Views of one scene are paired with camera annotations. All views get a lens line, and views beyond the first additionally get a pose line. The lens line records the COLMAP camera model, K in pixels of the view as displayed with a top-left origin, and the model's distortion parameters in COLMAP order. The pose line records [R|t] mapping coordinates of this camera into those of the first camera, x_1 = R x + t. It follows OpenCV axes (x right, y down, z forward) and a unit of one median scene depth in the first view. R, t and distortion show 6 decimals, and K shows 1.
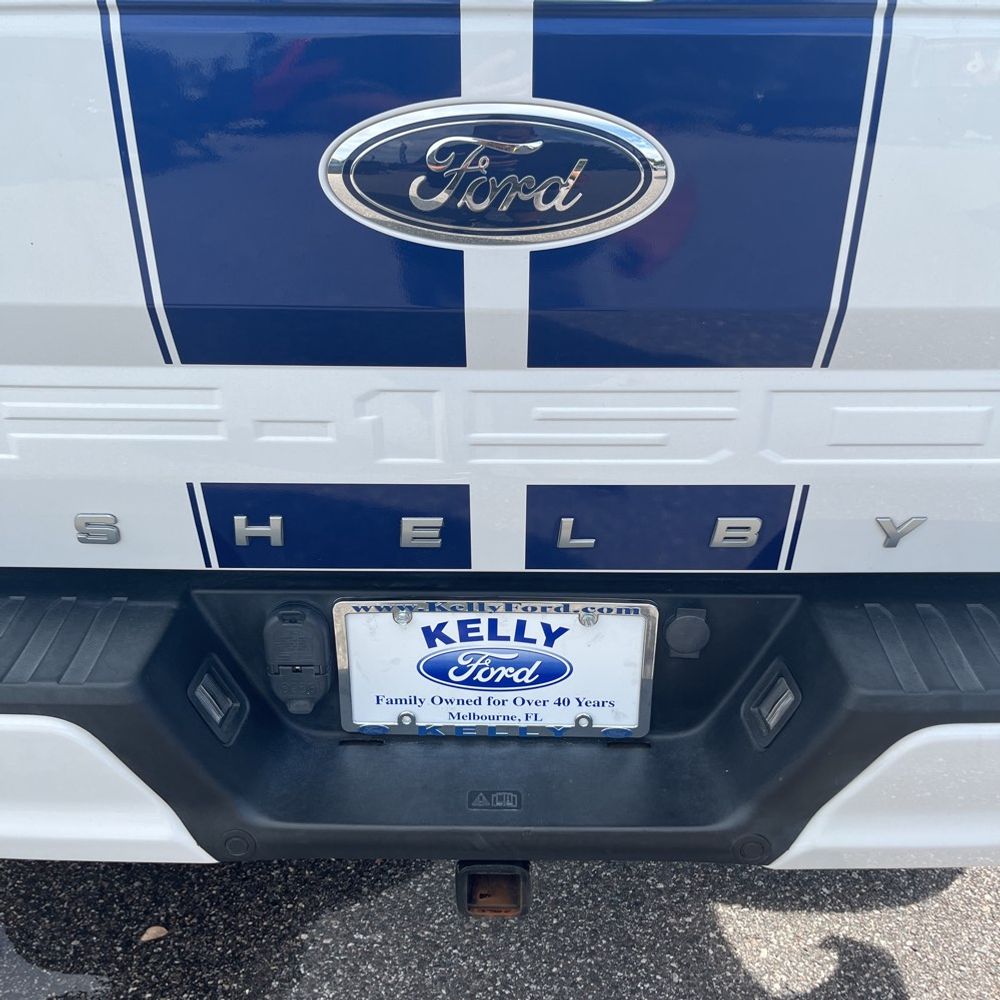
lens RADIAL K [[1014.2, 0, 503.1], [0, 1014.2, 504.1], [0, 0, 1]] dist [0.022582, 0.000000]
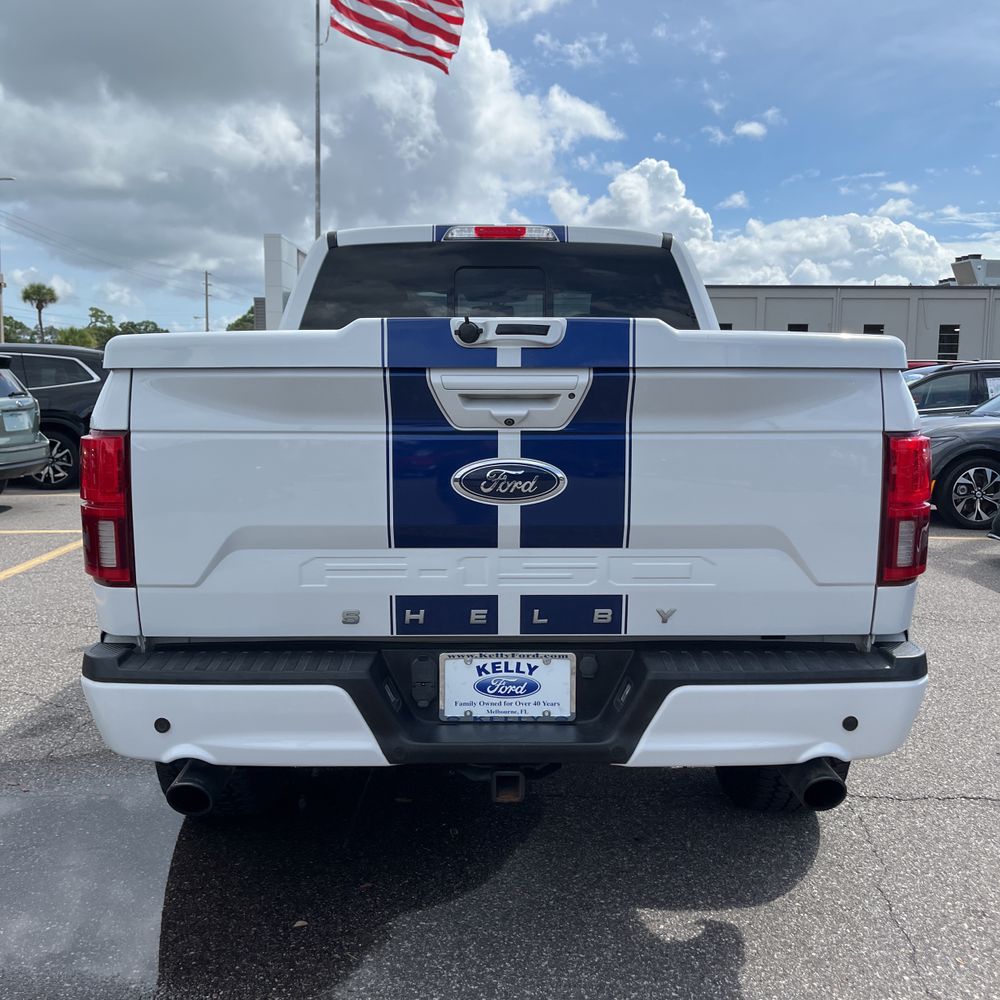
lens RADIAL K [[1014.2, 0, 503.7], [0, 1014.2, 490.8], [0, 0, 1]] dist [0.022582, 0.000000]
pose [[0.999790, -0.005015, 0.019874, -0.065376], [0.011709, 0.935552, -0.352995, 0.611261], [-0.016823, 0.353154, 0.935414, -1.443054]]
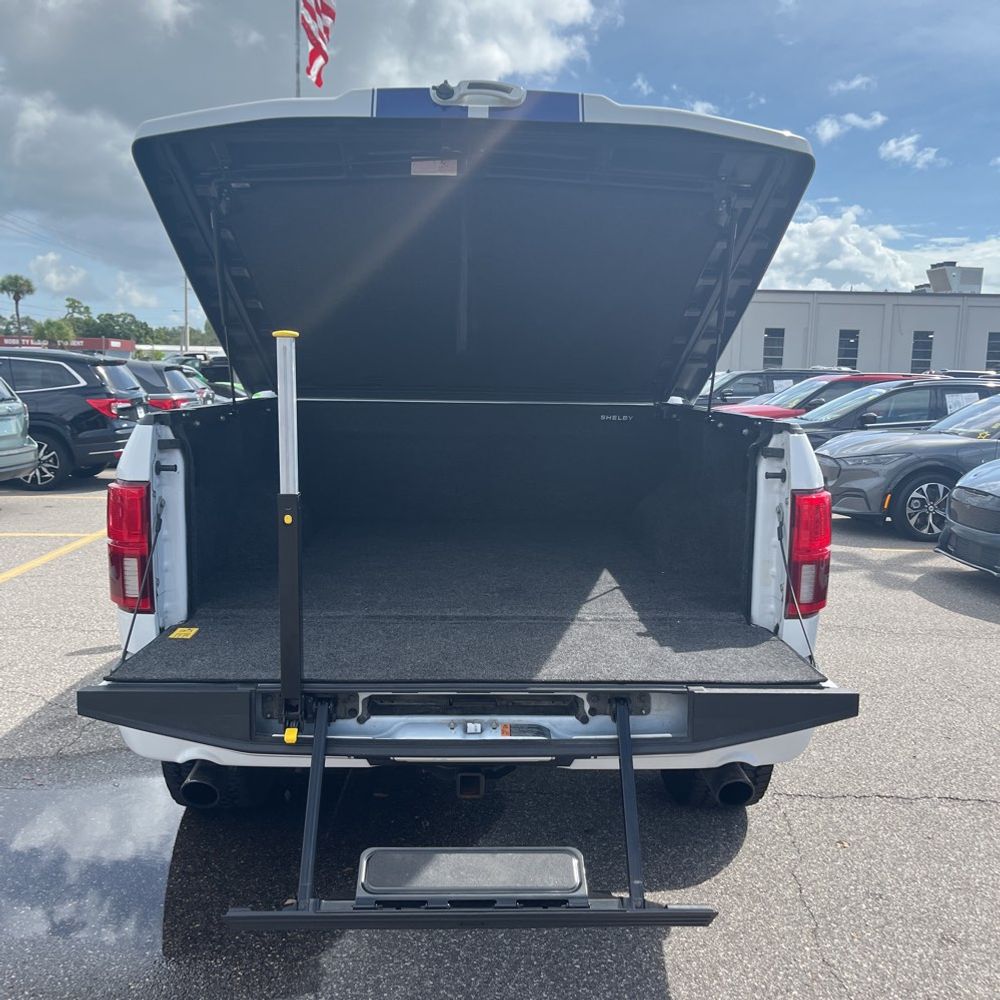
lens RADIAL K [[1014.2, 0, 504.9], [0, 1014.2, 501.4], [0, 0, 1]] dist [0.022582, 0.000000]
pose [[0.999049, 0.008442, 0.042773, -0.047403], [0.006593, 0.940536, -0.339630, 0.632765], [-0.043097, 0.339590, 0.939586, -1.817713]]
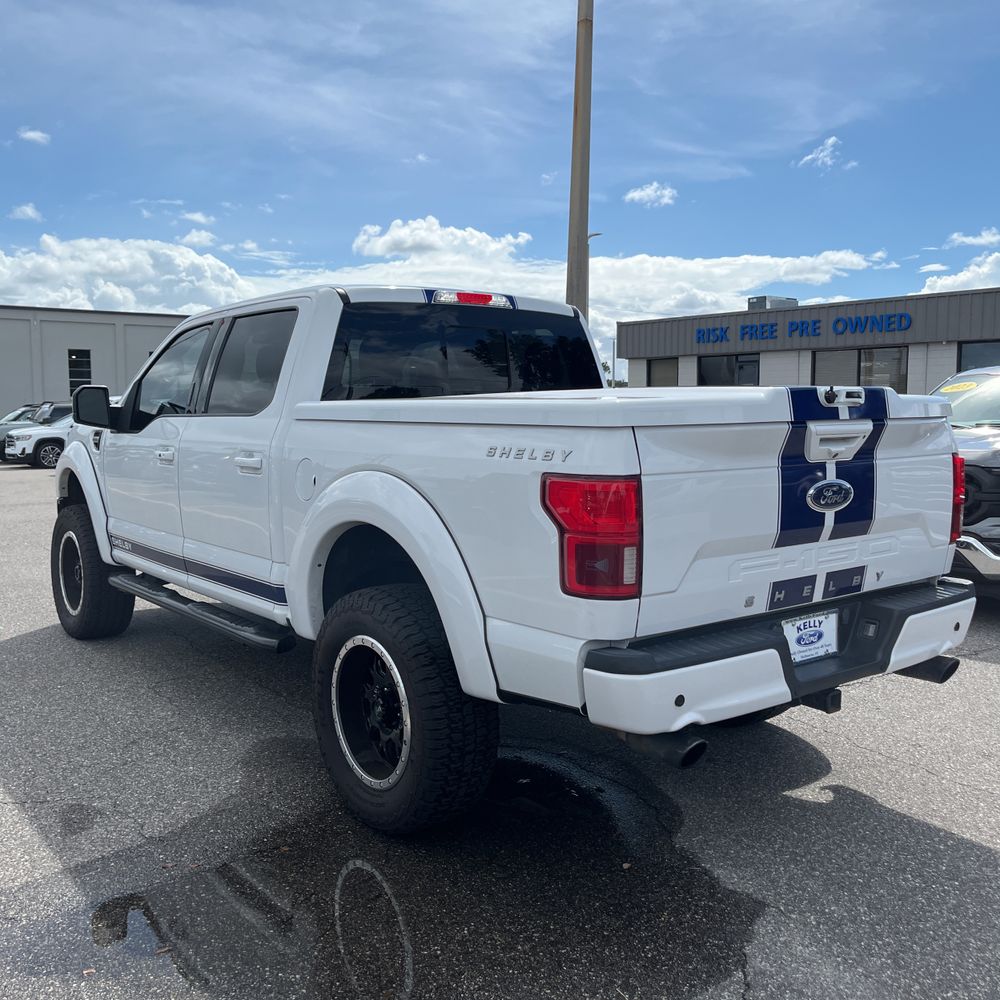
lens RADIAL K [[1014.2, 0, 496.5], [0, 1014.2, 496.4], [0, 0, 1]] dist [0.022582, 0.000000]
pose [[0.787993, -0.066721, 0.612059, -3.112098], [0.289807, 0.917289, -0.273116, 0.383131], [-0.543212, 0.392592, 0.742153, -1.222614]]
